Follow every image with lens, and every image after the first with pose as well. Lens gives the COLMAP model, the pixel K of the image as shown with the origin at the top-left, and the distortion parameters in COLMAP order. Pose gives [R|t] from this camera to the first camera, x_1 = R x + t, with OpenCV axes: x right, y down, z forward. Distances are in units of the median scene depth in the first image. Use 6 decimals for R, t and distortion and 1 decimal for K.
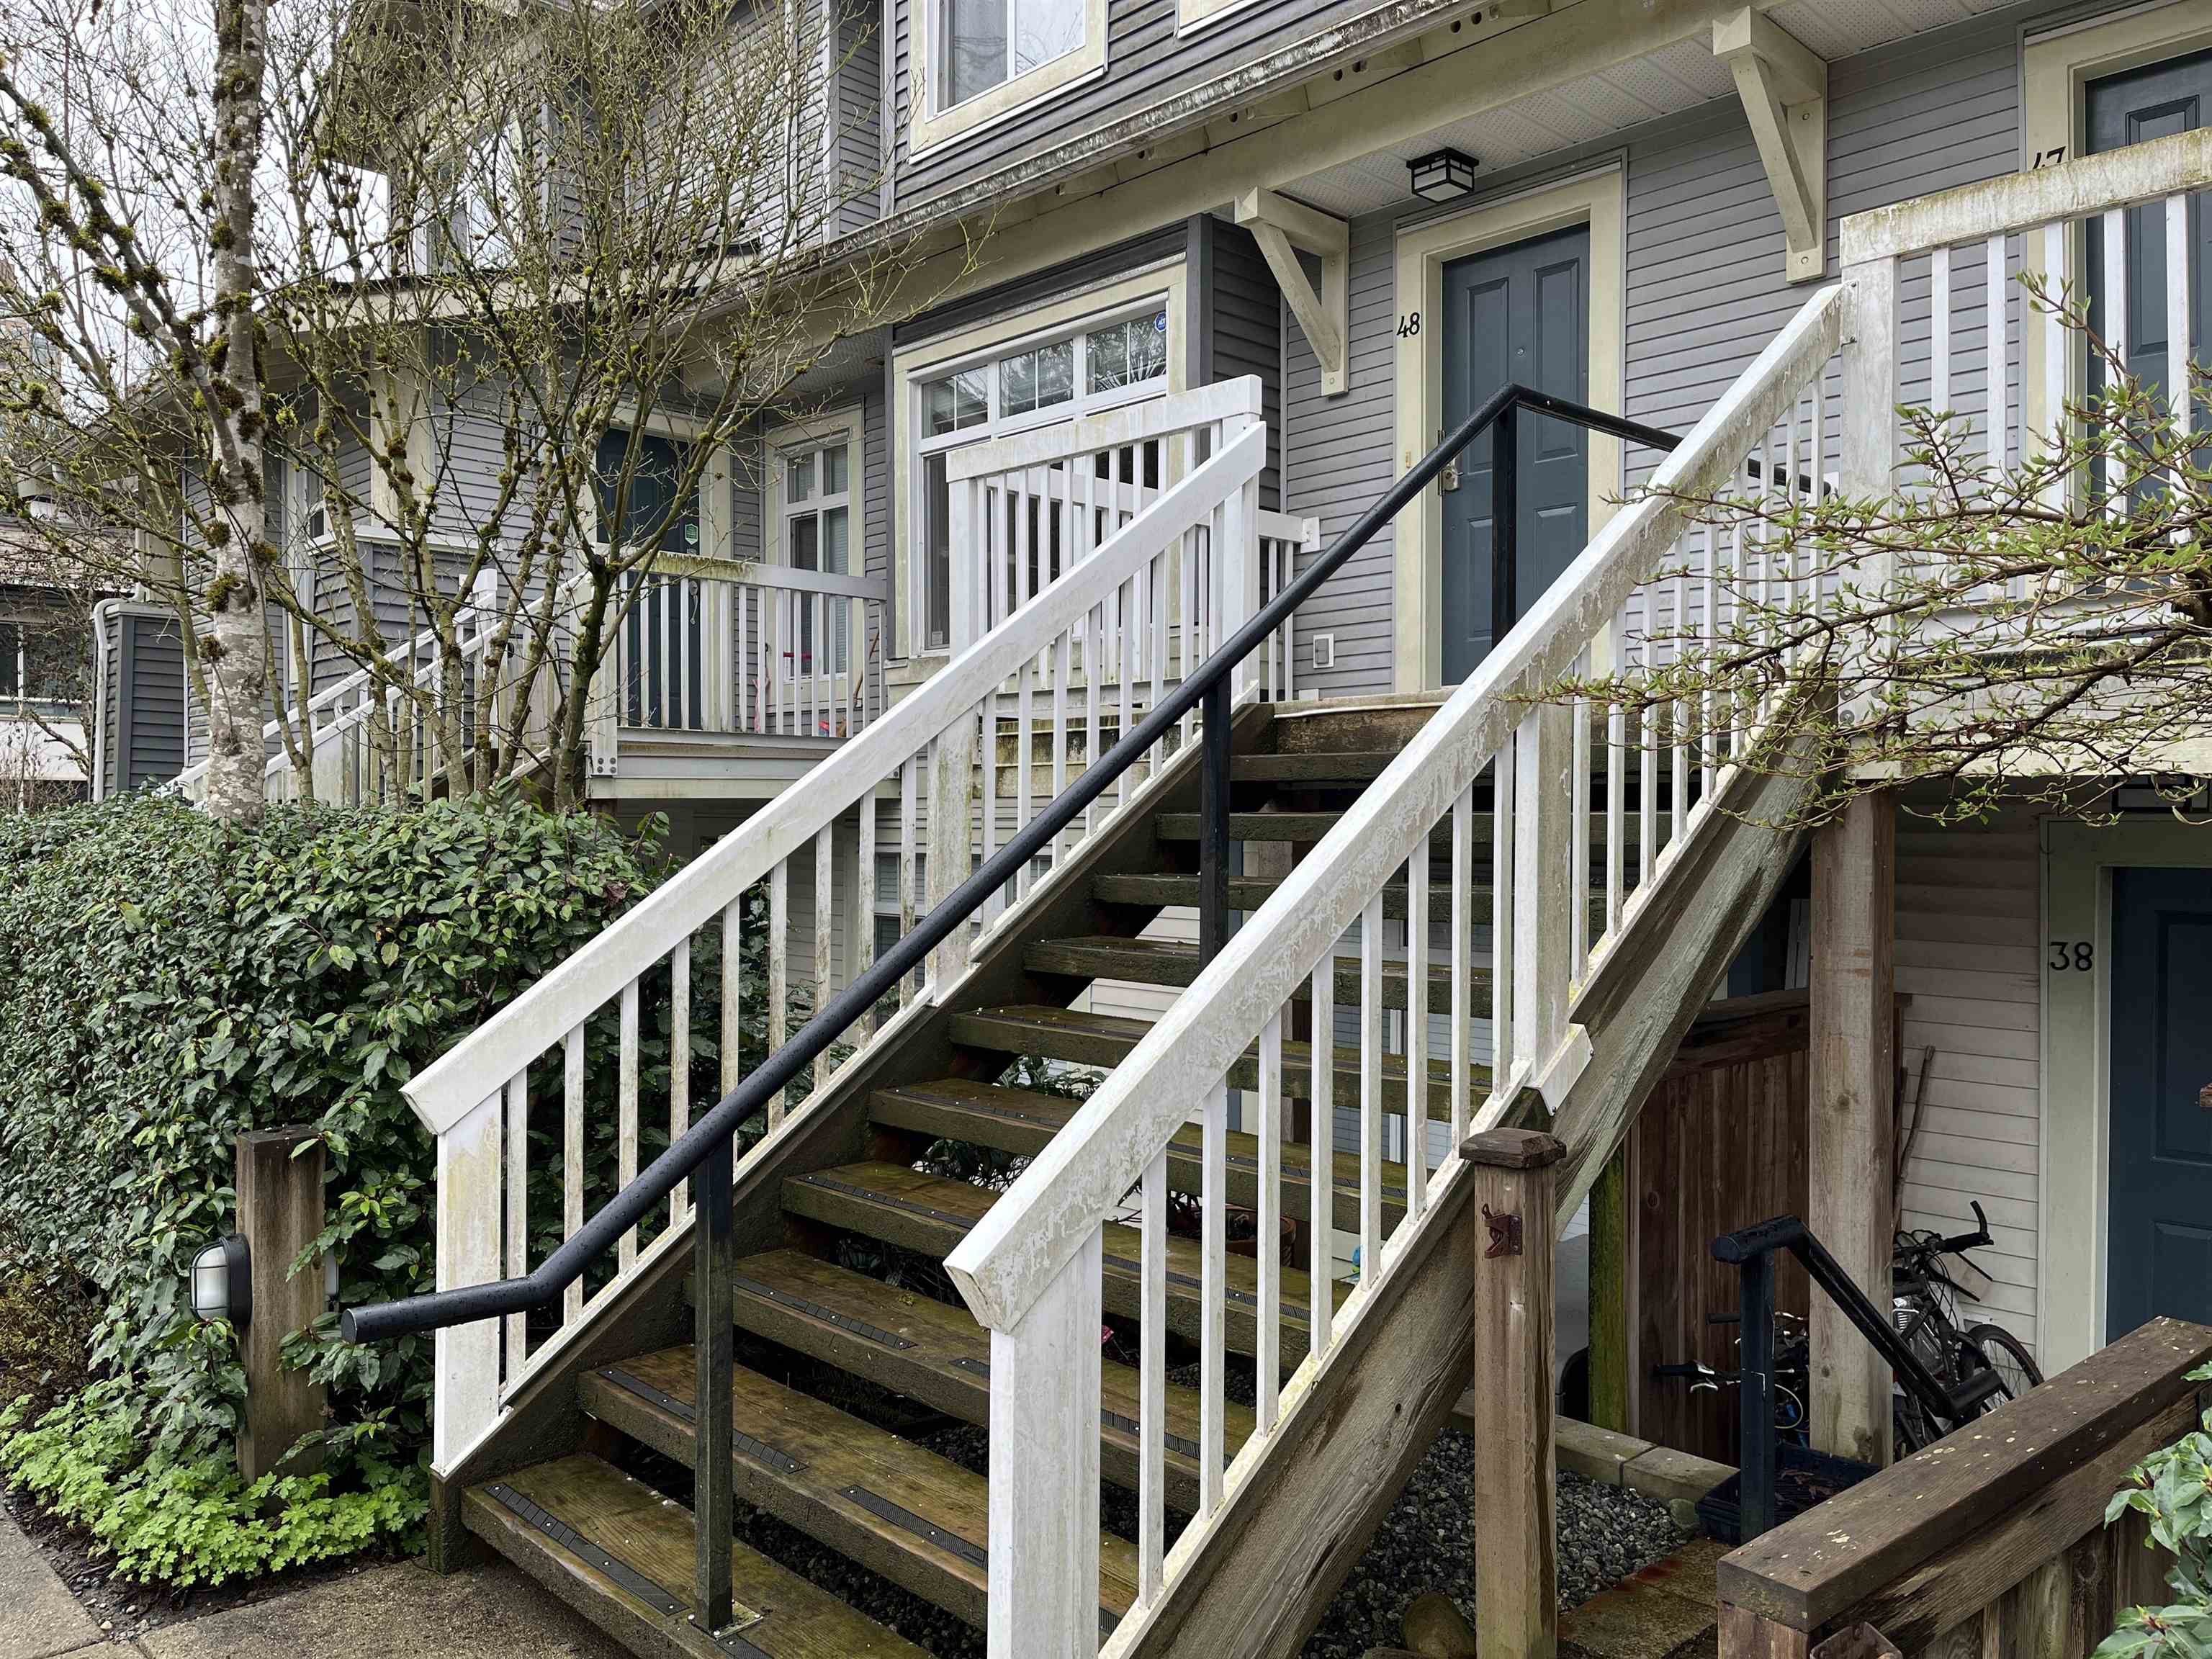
lens RADIAL K [[1662.8, 0, 1109.7], [0, 1662.8, 832.8], [0, 0, 1]] dist [0.032913, -0.030036]
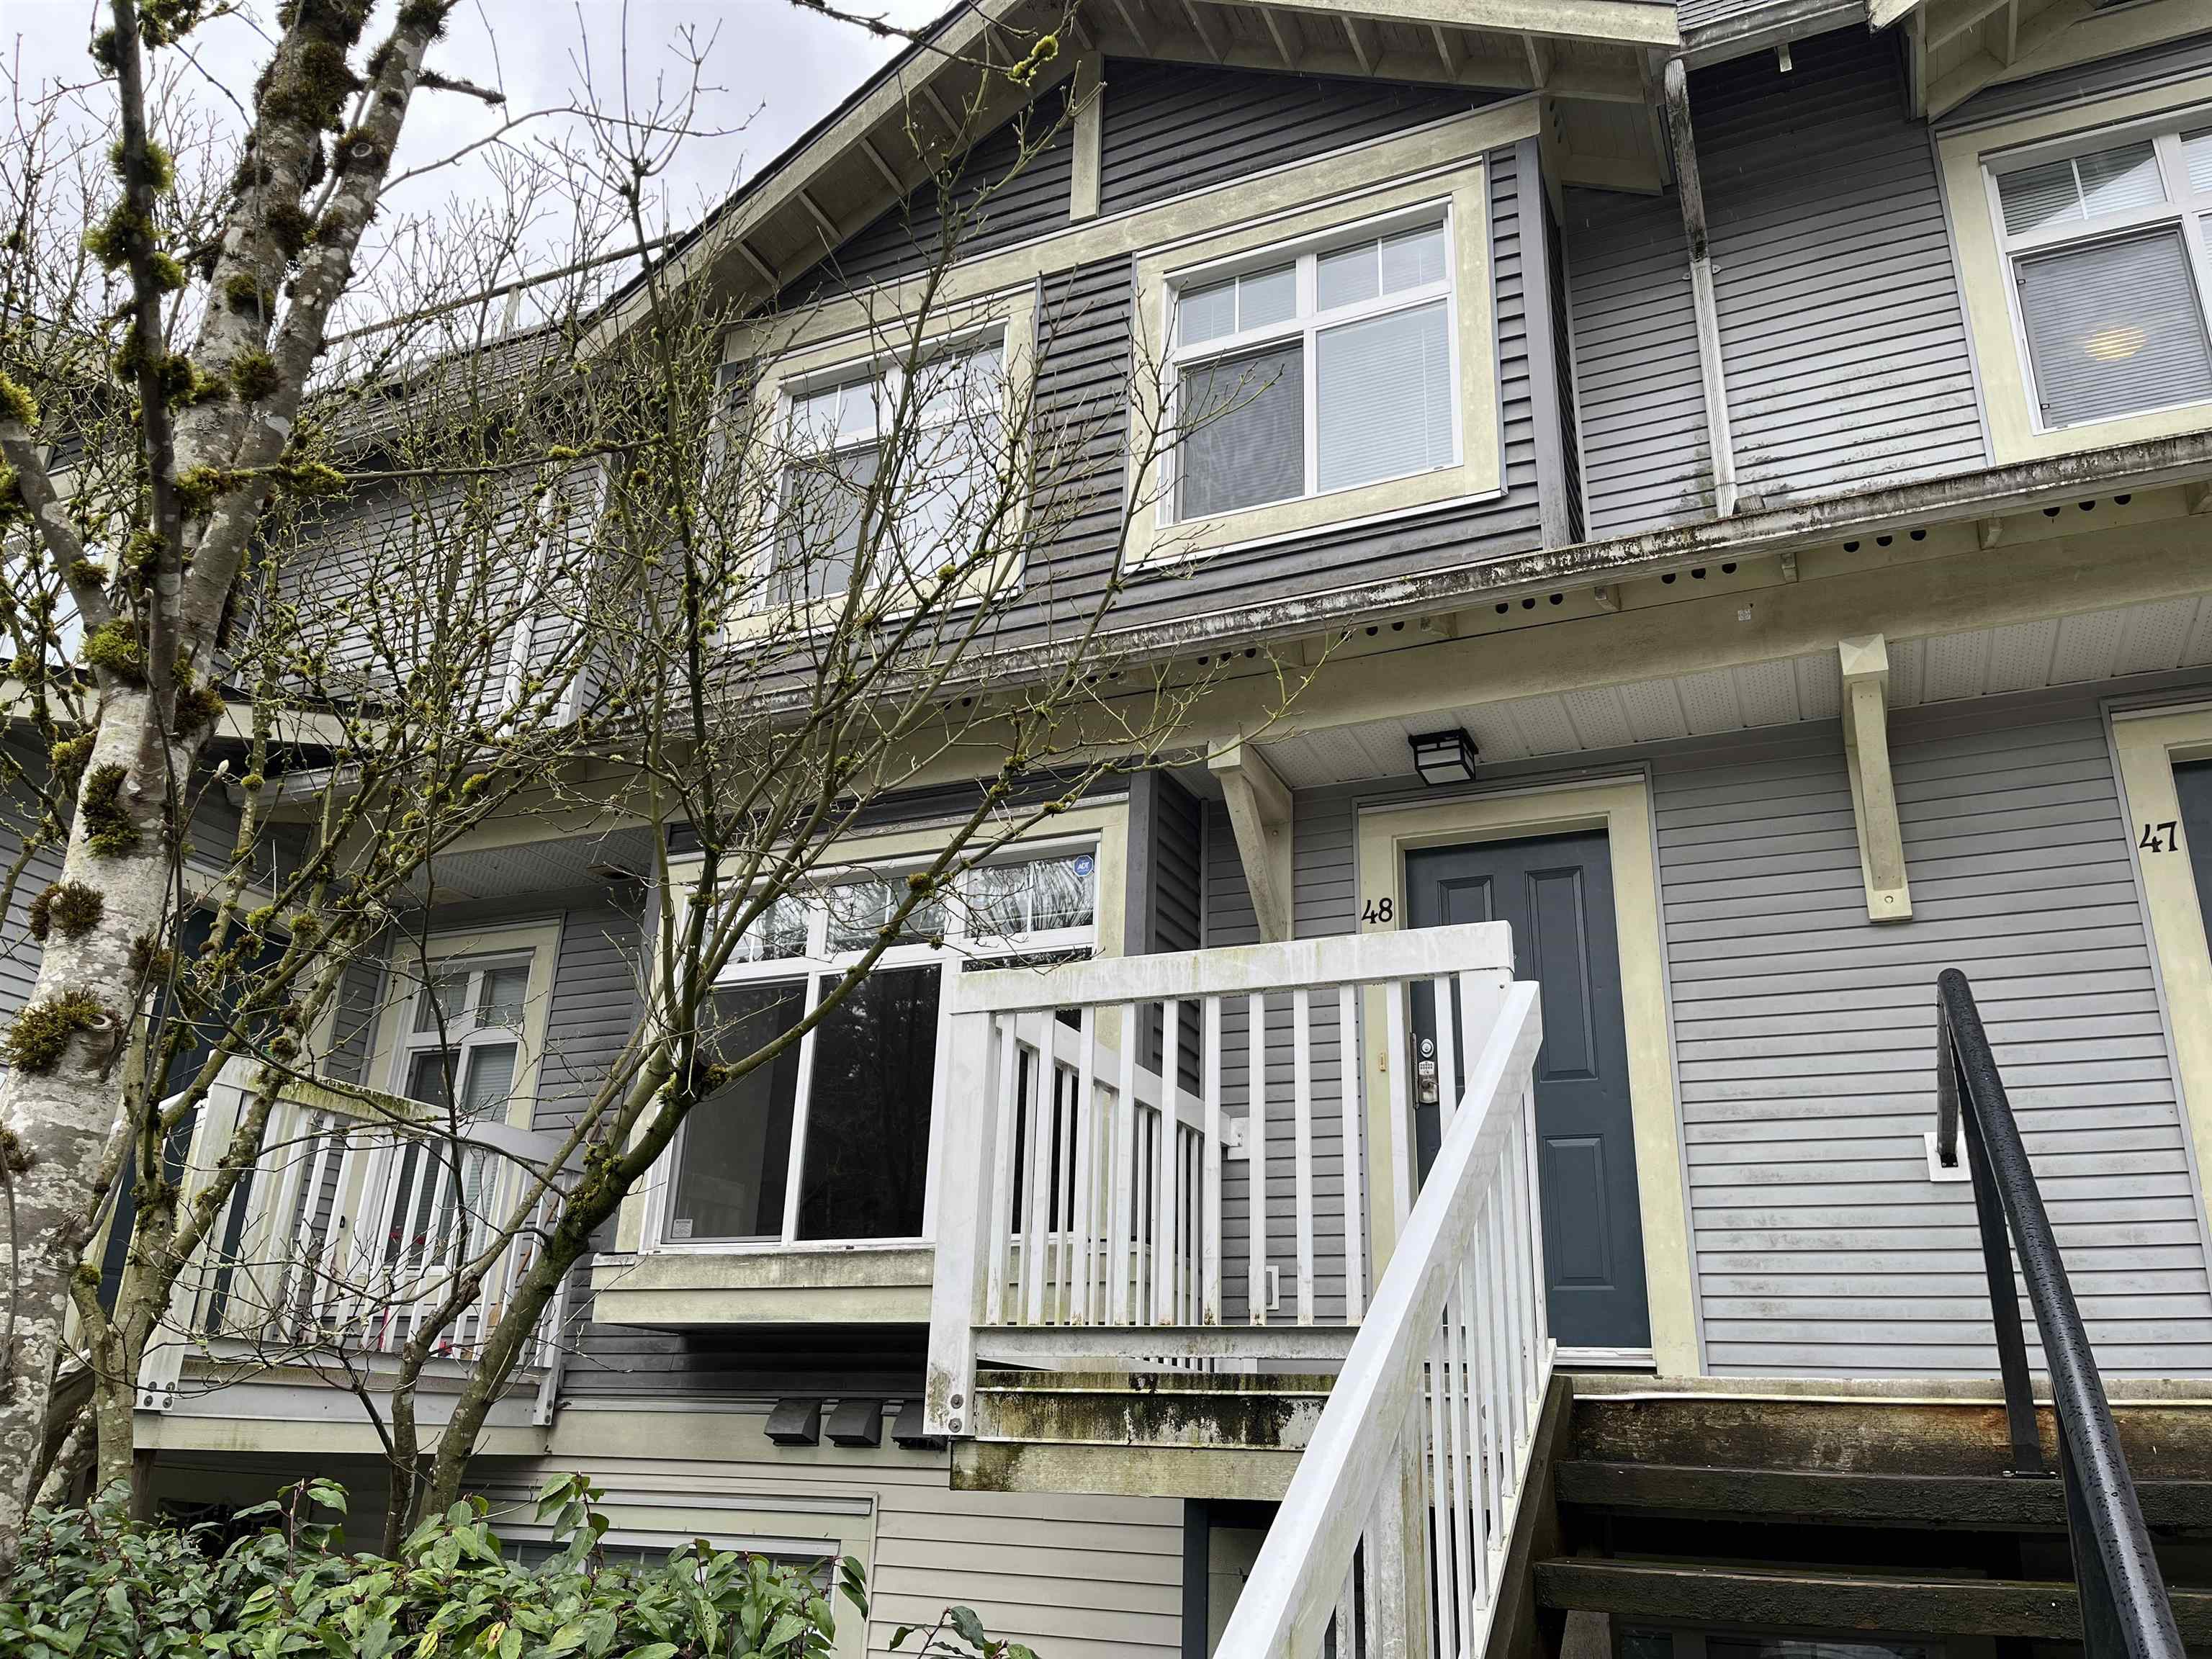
lens RADIAL K [[1662.8, 0, 1100.5], [0, 1662.8, 818.7], [0, 0, 1]] dist [0.032913, -0.030036]
pose [[0.931125, 0.162020, 0.326736, -0.262473], [-0.031284, 0.928082, -0.371060, -0.022465], [-0.363357, 0.335282, 0.869228, 0.296151]]
